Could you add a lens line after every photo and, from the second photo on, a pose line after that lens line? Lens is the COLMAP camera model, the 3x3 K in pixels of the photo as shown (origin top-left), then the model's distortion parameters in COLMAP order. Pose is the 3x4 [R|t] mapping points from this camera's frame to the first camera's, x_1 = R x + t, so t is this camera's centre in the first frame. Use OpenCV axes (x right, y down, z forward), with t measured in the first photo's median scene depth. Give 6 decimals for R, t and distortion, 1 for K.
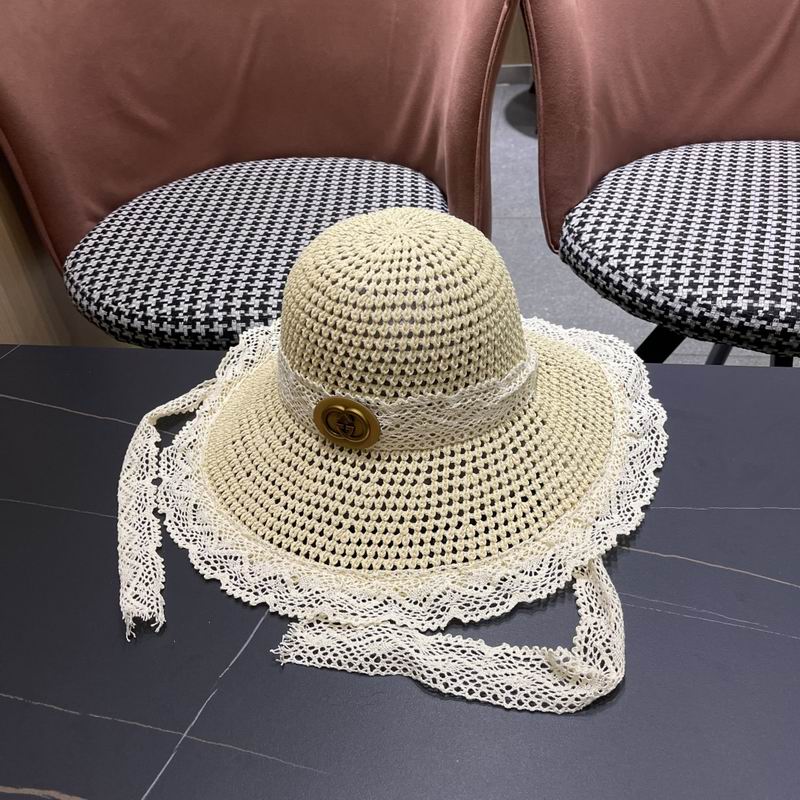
lens RADIAL K [[801.7, 0, 403.2], [0, 801.7, 411.8], [0, 0, 1]] dist [0.015112, 0.000000]
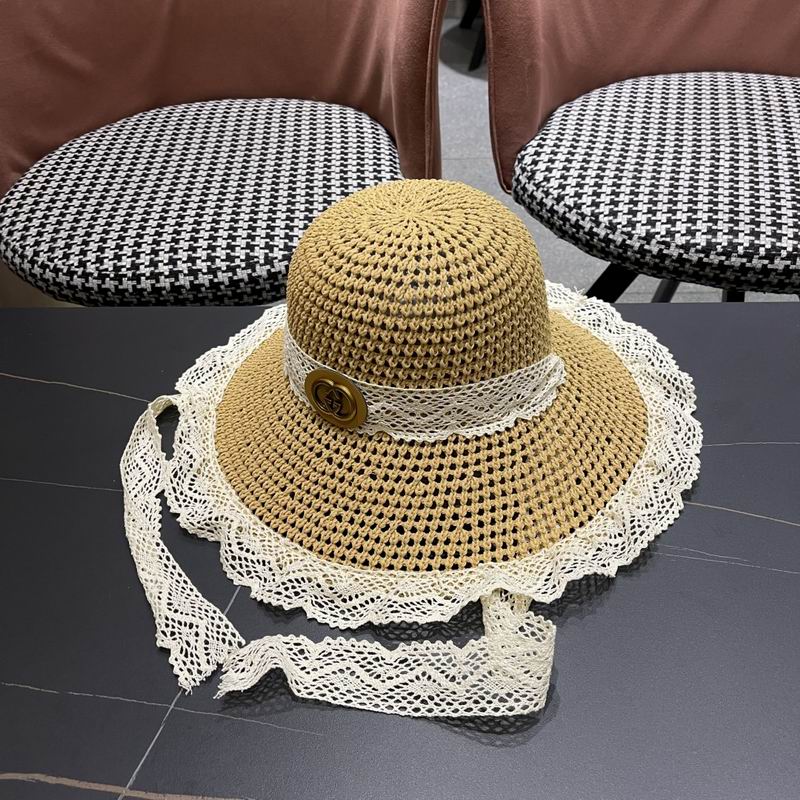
lens RADIAL K [[801.7, 0, 394.1], [0, 801.7, 410.5], [0, 0, 1]] dist [0.015112, 0.000000]
pose [[0.996602, -0.045999, 0.068333, -0.030344], [0.041590, 0.997045, 0.064595, -0.003149], [-0.071102, -0.061533, 0.995569, 0.021208]]
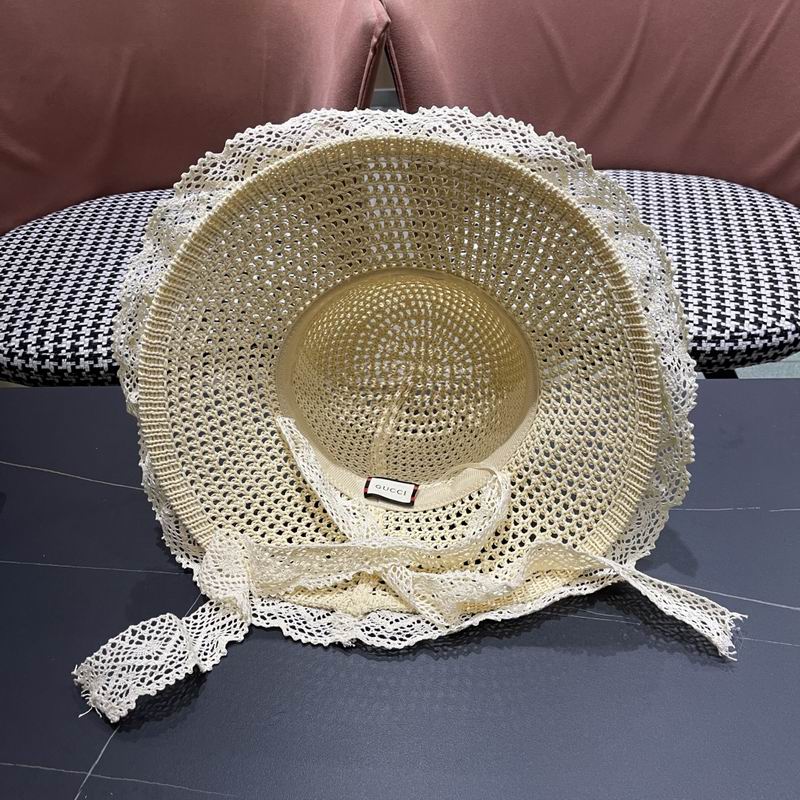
lens RADIAL K [[801.7, 0, 400.0], [0, 801.7, 402.5], [0, 0, 1]] dist [0.015112, 0.000000]
pose [[0.990168, -0.047117, 0.131708, 0.002572], [0.050735, 0.998418, -0.024255, -0.011830], [-0.130357, 0.030699, 0.990992, -0.041687]]
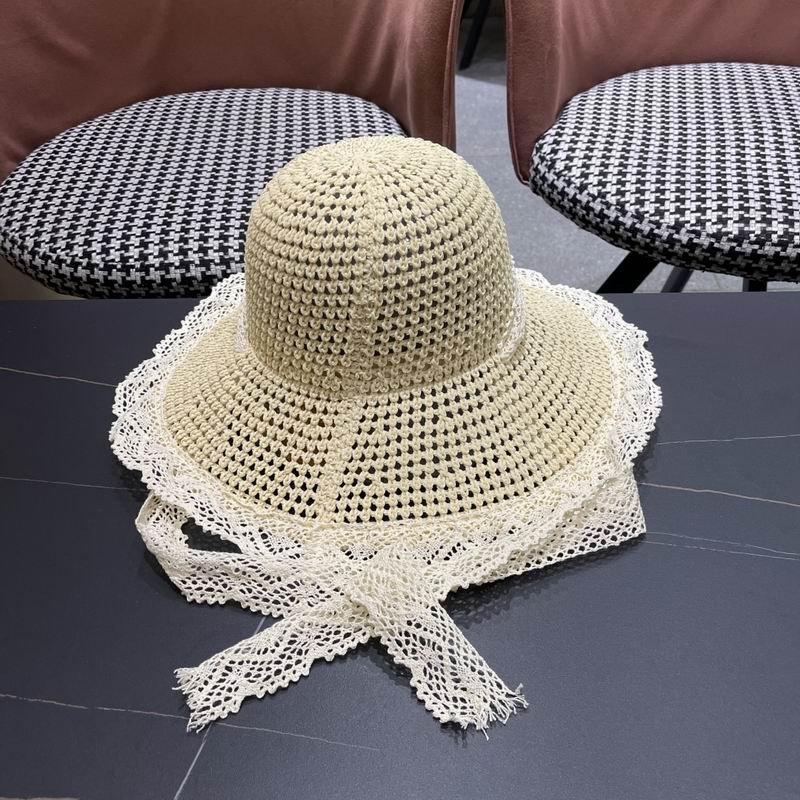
lens RADIAL K [[801.7, 0, 391.7], [0, 801.7, 410.4], [0, 0, 1]] dist [0.015112, 0.000000]
pose [[0.994168, -0.051164, 0.094934, -0.077858], [0.045731, 0.997236, 0.058553, 0.007525], [-0.097668, -0.053870, 0.993760, 0.061498]]
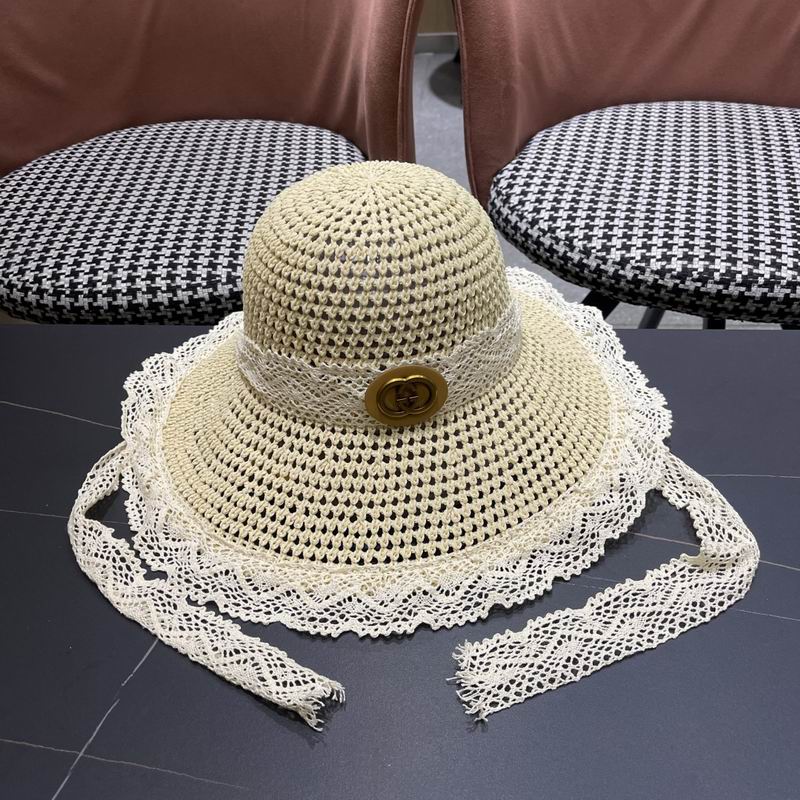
lens RADIAL K [[801.7, 0, 399.2], [0, 801.7, 410.9], [0, 0, 1]] dist [0.015112, 0.000000]
pose [[0.996640, -0.027570, 0.077128, 0.010229], [0.025729, 0.999362, 0.024762, 0.006856], [-0.077761, -0.022694, 0.996714, 0.055059]]
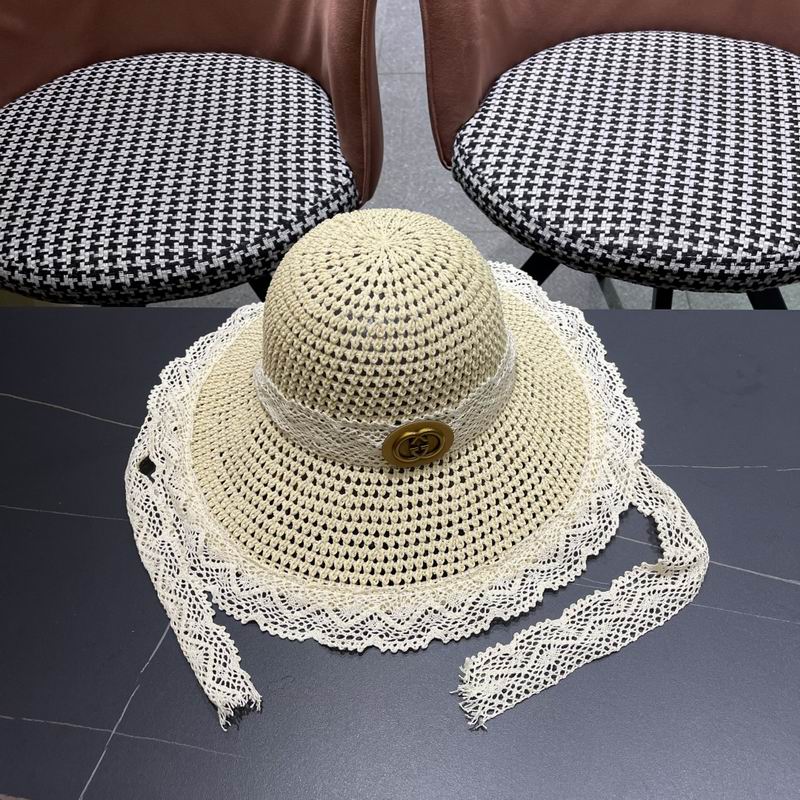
lens RADIAL K [[801.7, 0, 404.7], [0, 801.7, 401.7], [0, 0, 1]] dist [0.015112, 0.000000]
pose [[0.993895, -0.064336, 0.089630, 0.032515], [0.043841, 0.975790, 0.214269, -0.147690], [-0.101246, -0.209031, 0.972654, -0.017082]]
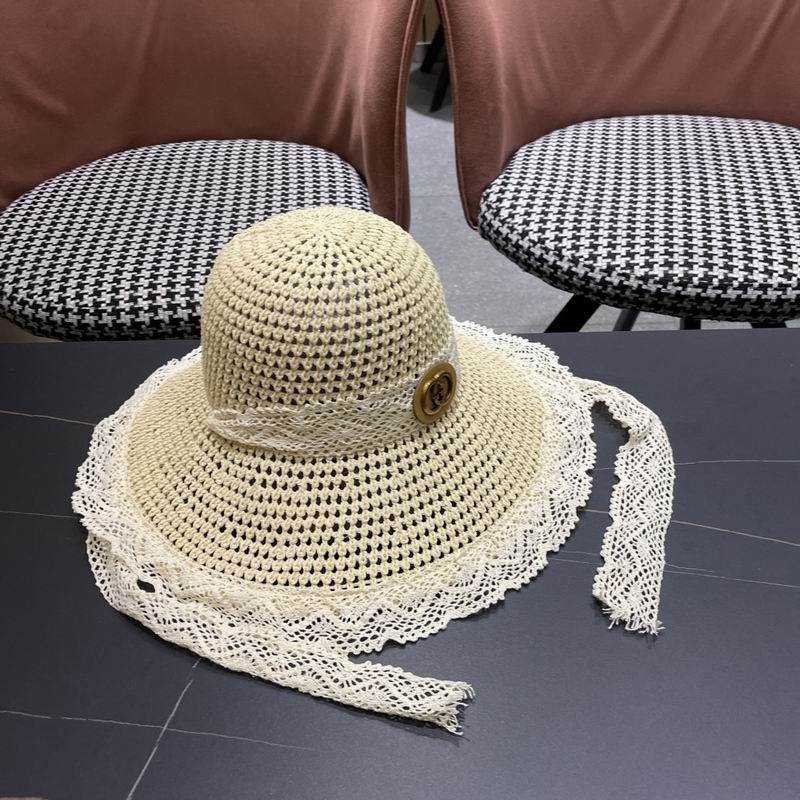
lens RADIAL K [[801.7, 0, 392.6], [0, 801.7, 408.3], [0, 0, 1]] dist [0.015112, 0.000000]
pose [[0.991959, -0.058272, 0.112347, -0.045466], [0.056170, 0.998184, 0.021783, 0.001658], [-0.113412, -0.015297, 0.993430, -0.005712]]
